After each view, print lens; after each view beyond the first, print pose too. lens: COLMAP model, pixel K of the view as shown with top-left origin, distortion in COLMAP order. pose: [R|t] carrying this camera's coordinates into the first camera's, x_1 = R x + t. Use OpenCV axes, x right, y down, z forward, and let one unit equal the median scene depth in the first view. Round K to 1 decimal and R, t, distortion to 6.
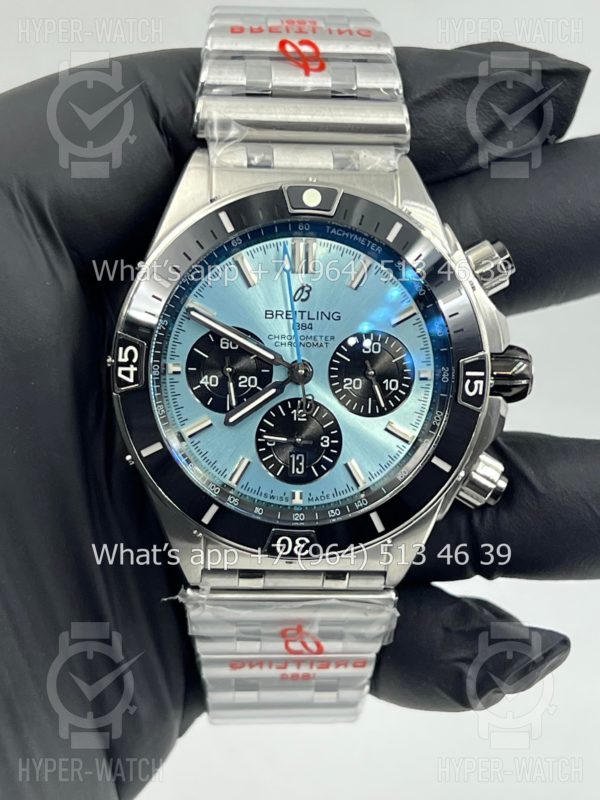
lens RADIAL K [[1915.8, 0, 301.9], [0, 1915.8, 402.2], [0, 0, 1]] dist [0.201920, 0.000000]
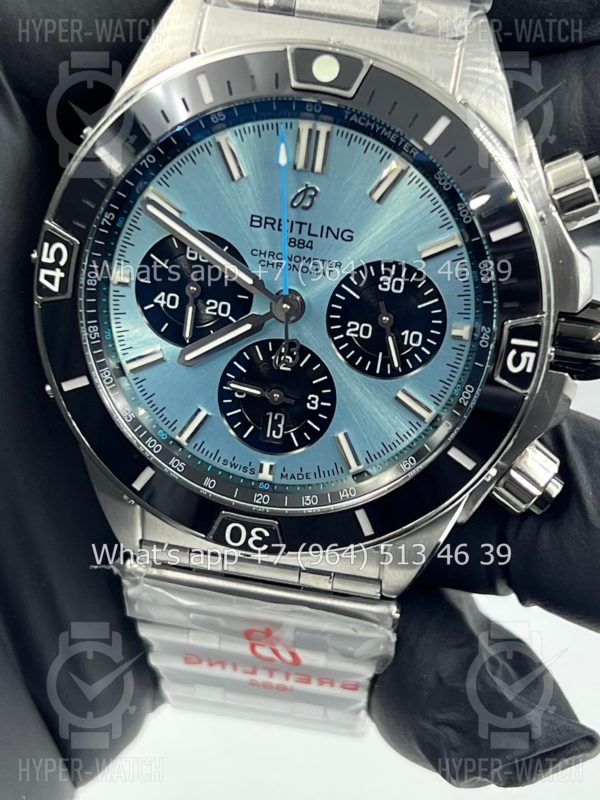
lens RADIAL K [[1915.8, 0, 300.3], [0, 1915.8, 400.5], [0, 0, 1]] dist [0.201920, 0.000000]
pose [[0.975268, 0.146614, -0.165399, 0.129490], [-0.121974, 0.981068, 0.150428, -0.090496], [0.184323, -0.126533, 0.974687, 0.283805]]
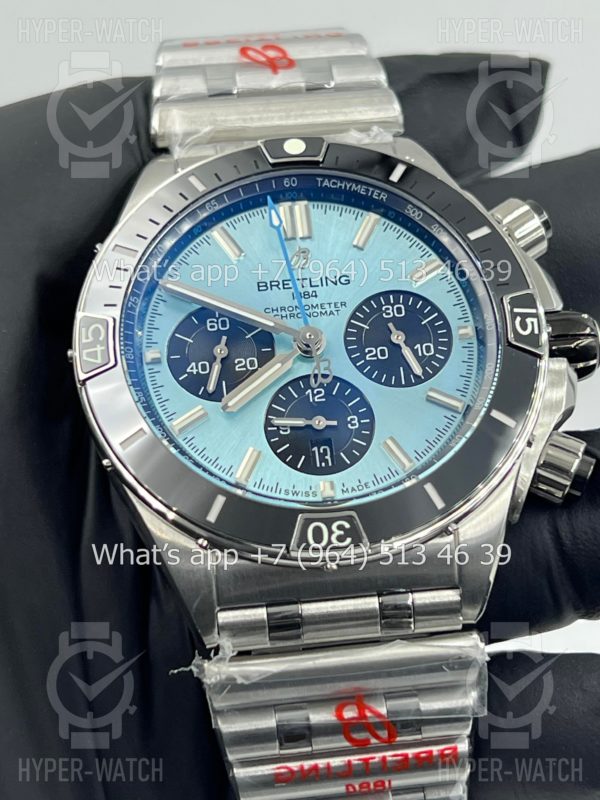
lens RADIAL K [[1915.8, 0, 297.9], [0, 1915.8, 398.7], [0, 0, 1]] dist [0.201920, 0.000000]
pose [[0.990338, -0.138067, 0.012977, -0.019256], [0.128583, 0.879186, -0.458802, 0.371725], [0.051936, 0.456037, 0.888444, 0.296704]]
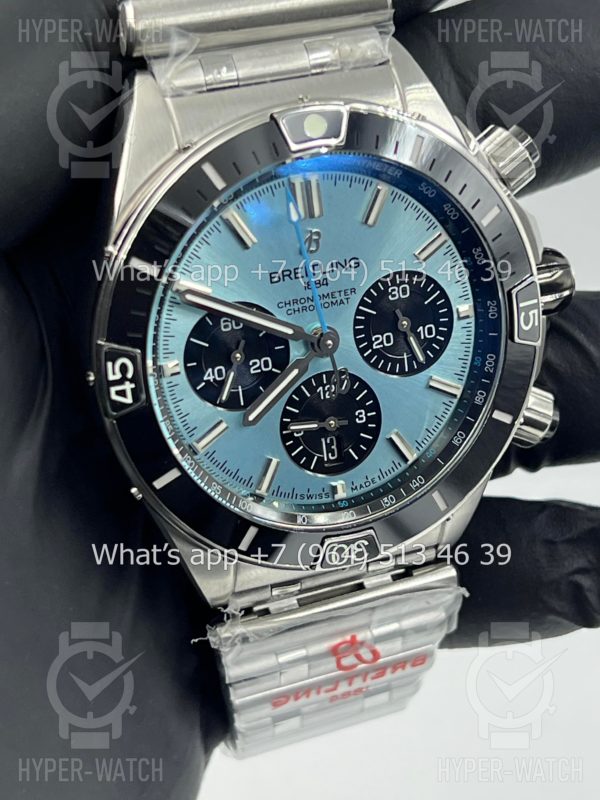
lens RADIAL K [[1915.8, 0, 301.0], [0, 1915.8, 397.9], [0, 0, 1]] dist [0.201920, 0.000000]
pose [[0.951422, -0.200380, 0.233759, -0.199748], [0.150051, 0.964738, 0.216254, -0.166047], [-0.268849, -0.170673, 0.947940, 0.243999]]
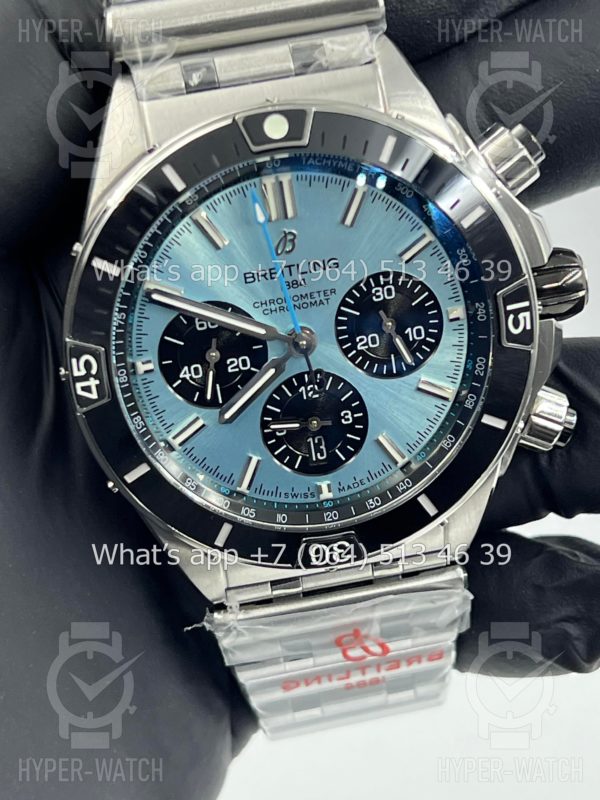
lens RADIAL K [[1915.8, 0, 304.6], [0, 1915.8, 400.2], [0, 0, 1]] dist [0.201920, 0.000000]
pose [[0.983834, -0.178086, -0.018885, 0.011279], [0.178495, 0.966583, 0.184001, -0.138261], [-0.014514, -0.184397, 0.982745, 0.211277]]
